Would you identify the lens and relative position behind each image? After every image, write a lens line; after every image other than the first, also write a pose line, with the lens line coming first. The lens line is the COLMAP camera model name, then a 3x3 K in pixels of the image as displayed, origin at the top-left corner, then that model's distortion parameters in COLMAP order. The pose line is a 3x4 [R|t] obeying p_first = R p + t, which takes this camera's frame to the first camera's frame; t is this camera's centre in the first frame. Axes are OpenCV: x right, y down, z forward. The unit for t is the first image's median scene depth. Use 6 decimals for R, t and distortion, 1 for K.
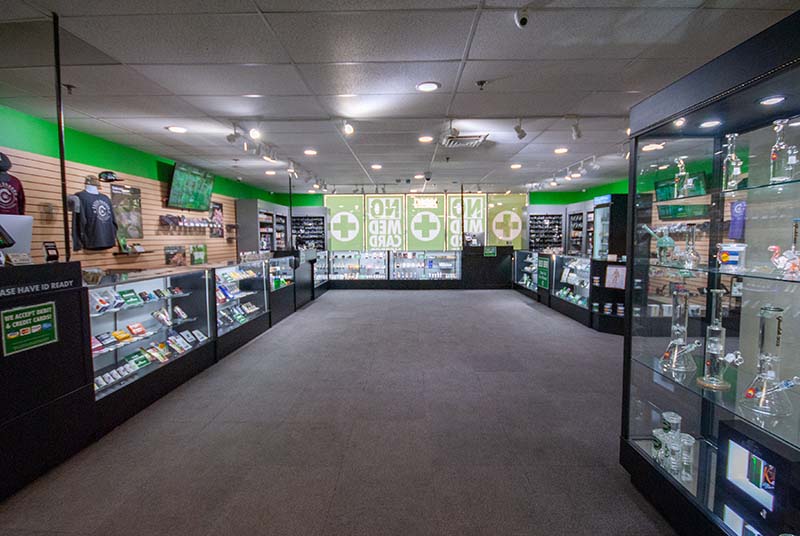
lens RADIAL K [[378.5, 0, 400.0], [0, 378.5, 268.0], [0, 0, 1]] dist [-0.001546, -0.001224]
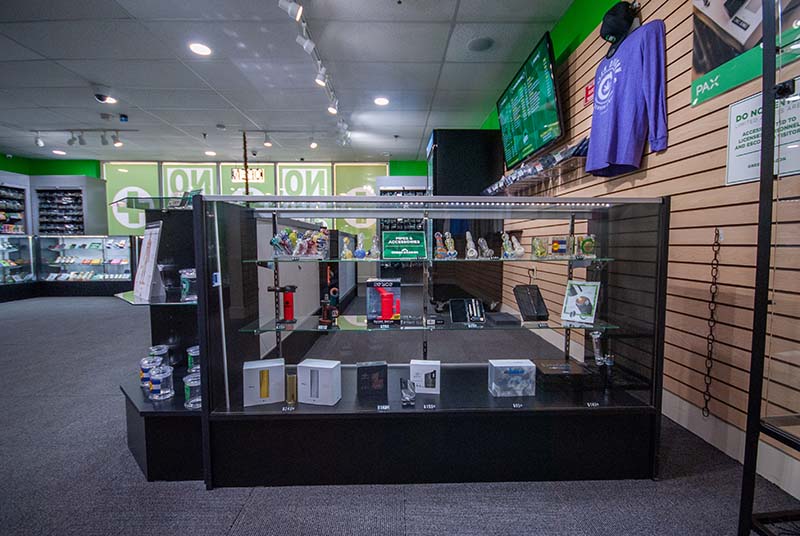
lens RADIAL K [[378.5, 0, 400.0], [0, 378.5, 268.0], [0, 0, 1]] dist [-0.001546, -0.001224]
pose [[0.999431, 0.002640, 0.033621, 0.533021], [-0.001829, 0.999707, -0.024116, 0.031466], [-0.033675, 0.024041, 0.999144, 0.456509]]
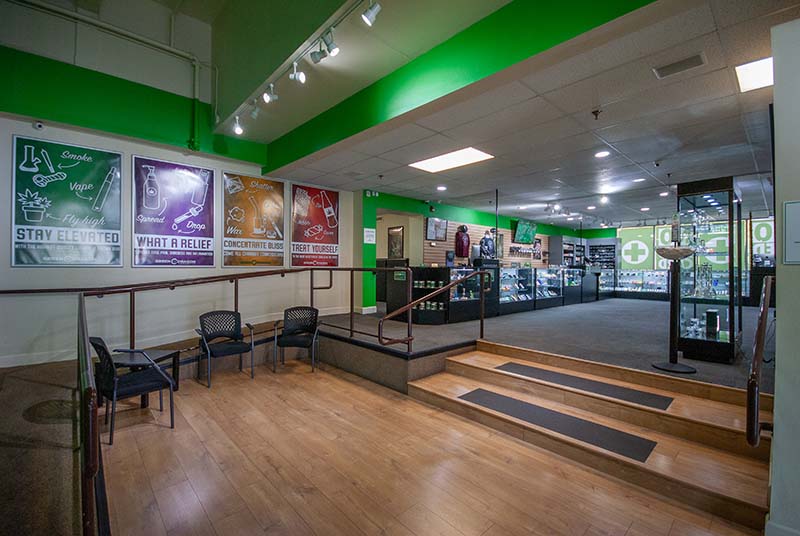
lens RADIAL K [[344.0, 0, 408.5], [0, 344.0, 266.4], [0, 0, 1]] dist [0.000209, -0.000095]
pose [[0.695186, 0.007286, -0.718793, 0.246955], [-0.068259, 0.996099, -0.055920, 0.085224], [0.715582, 0.087938, 0.692972, -0.526165]]
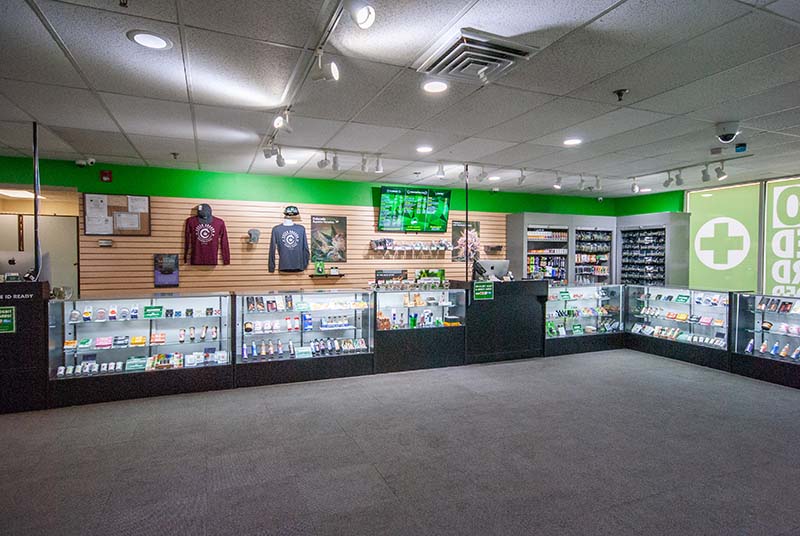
lens RADIAL K [[446.4, 0, 400.0], [0, 446.4, 268.0], [0, 0, 1]] dist [0.004094, 0.000224]
pose [[0.419754, 0.030420, -0.907128, 0.417113], [-0.078341, 0.996923, -0.002819, -0.055505], [0.904251, 0.072248, 0.420845, 0.476944]]
